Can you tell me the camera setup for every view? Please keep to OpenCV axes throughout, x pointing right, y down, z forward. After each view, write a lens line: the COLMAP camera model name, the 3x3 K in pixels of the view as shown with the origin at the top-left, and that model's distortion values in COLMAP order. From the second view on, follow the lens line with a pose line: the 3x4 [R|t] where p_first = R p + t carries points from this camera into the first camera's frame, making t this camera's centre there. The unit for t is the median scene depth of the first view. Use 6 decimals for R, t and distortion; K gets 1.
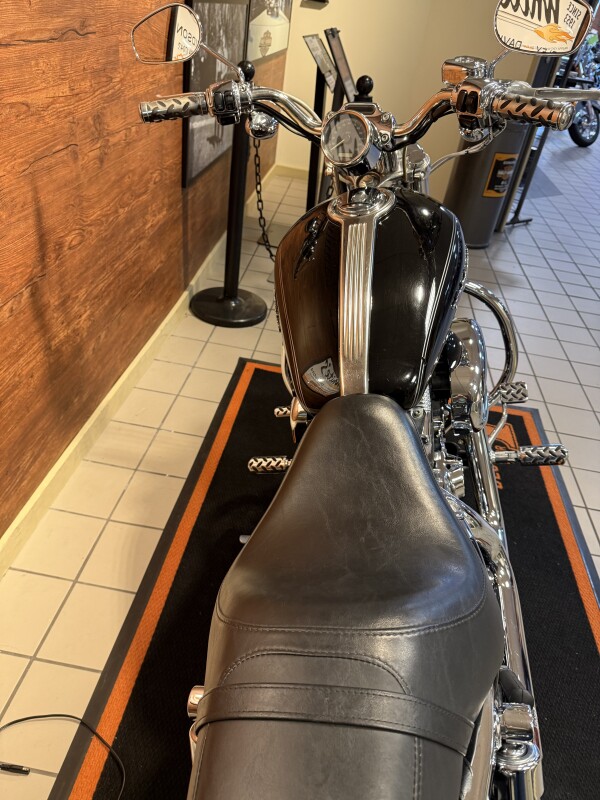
lens RADIAL K [[592.4, 0, 300.0], [0, 592.4, 400.0], [0, 0, 1]] dist [-0.001084, -0.002315]
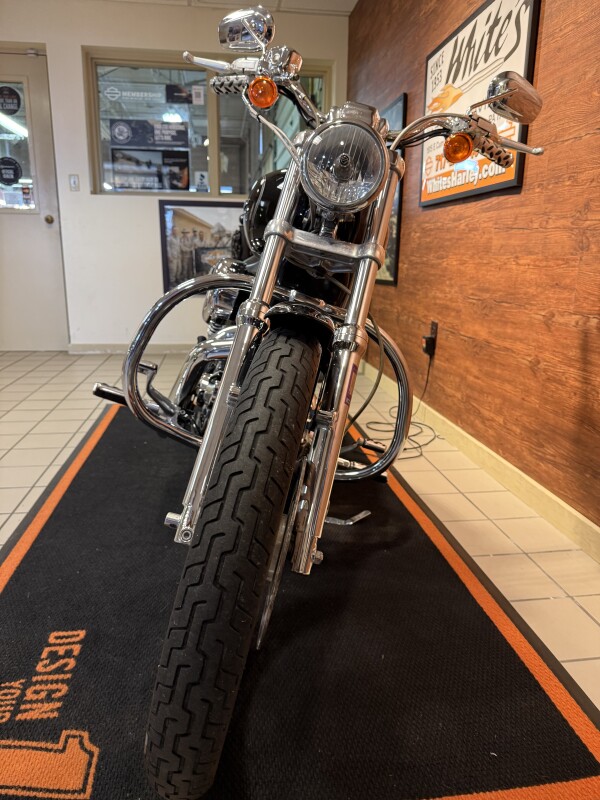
lens RADIAL K [[592.4, 0, 300.0], [0, 592.4, 400.0], [0, 0, 1]] dist [-0.001084, -0.002315]
pose [[-0.952823, -0.081479, -0.292386, 0.256507], [-0.270367, 0.665643, 0.695573, -0.444631], [0.137950, 0.741809, -0.656269, 1.059644]]
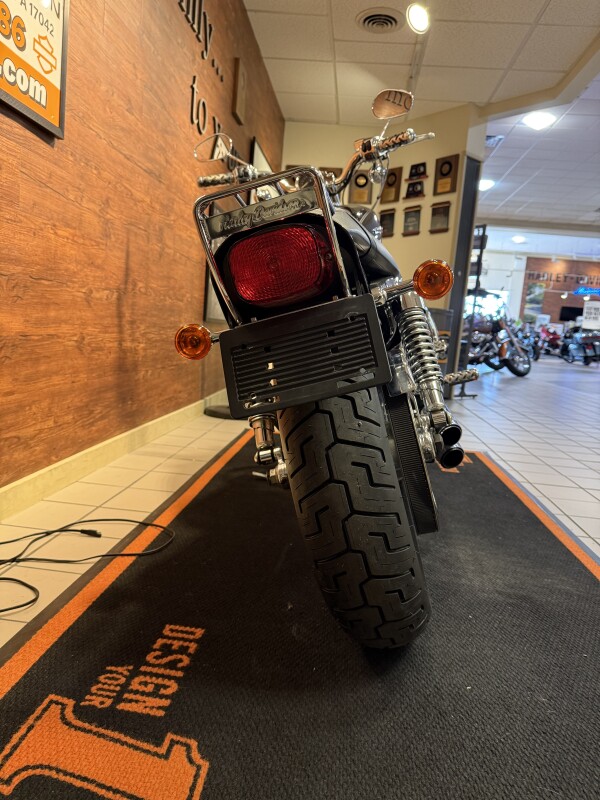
lens RADIAL K [[592.4, 0, 300.0], [0, 592.4, 400.0], [0, 0, 1]] dist [-0.001084, -0.002315]
pose [[0.998007, -0.057079, 0.026895, -0.013838], [0.063059, 0.887236, -0.456985, 0.475564], [0.002222, 0.457770, 0.889068, -0.169075]]
